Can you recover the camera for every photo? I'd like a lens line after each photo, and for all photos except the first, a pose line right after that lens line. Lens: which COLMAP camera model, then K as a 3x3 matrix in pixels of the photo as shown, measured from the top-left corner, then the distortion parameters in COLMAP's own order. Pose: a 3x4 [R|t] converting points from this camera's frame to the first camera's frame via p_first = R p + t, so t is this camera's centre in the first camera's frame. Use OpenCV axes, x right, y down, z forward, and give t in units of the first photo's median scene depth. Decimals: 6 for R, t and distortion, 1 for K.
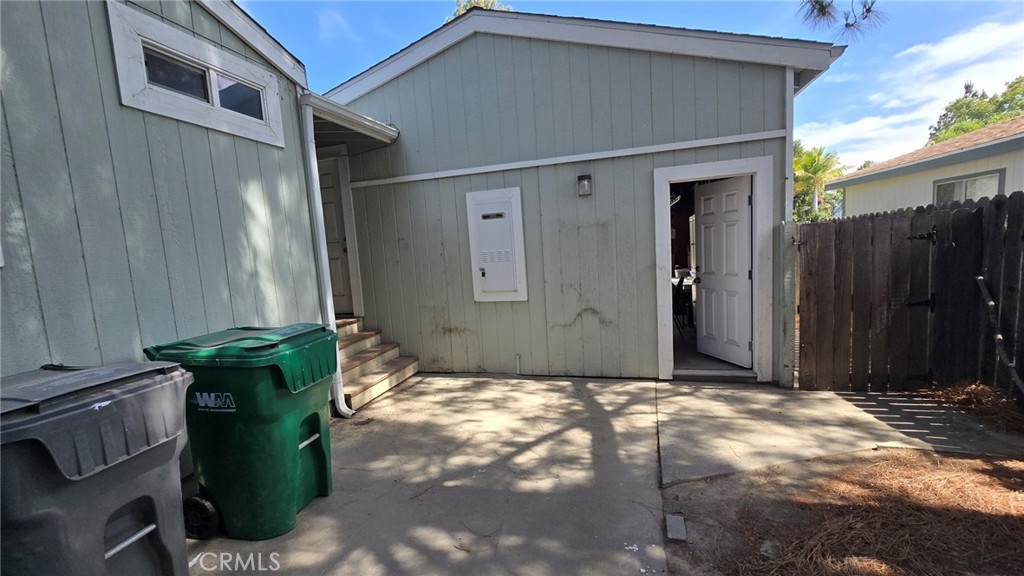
lens RADIAL K [[417.6, 0, 514.1], [0, 417.6, 293.8], [0, 0, 1]] dist [-0.000652, -0.000158]
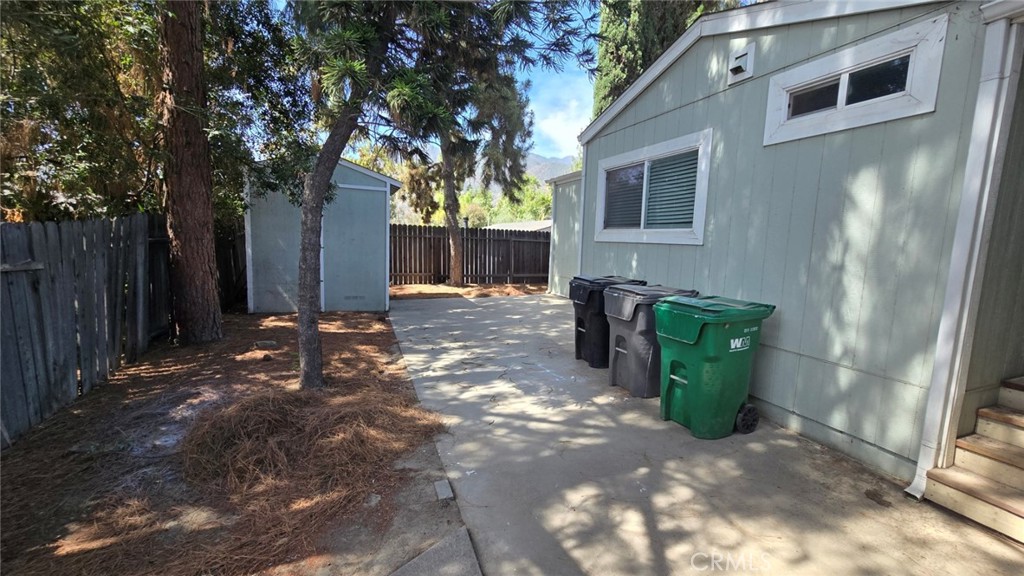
lens RADIAL K [[417.6, 0, 514.1], [0, 417.6, 293.8], [0, 0, 1]] dist [-0.000652, -0.000158]
pose [[-0.794857, 0.121938, -0.594418, 0.622467], [-0.043764, 0.965529, 0.256589, -0.217065], [0.605216, 0.229966, -0.762122, 1.362071]]
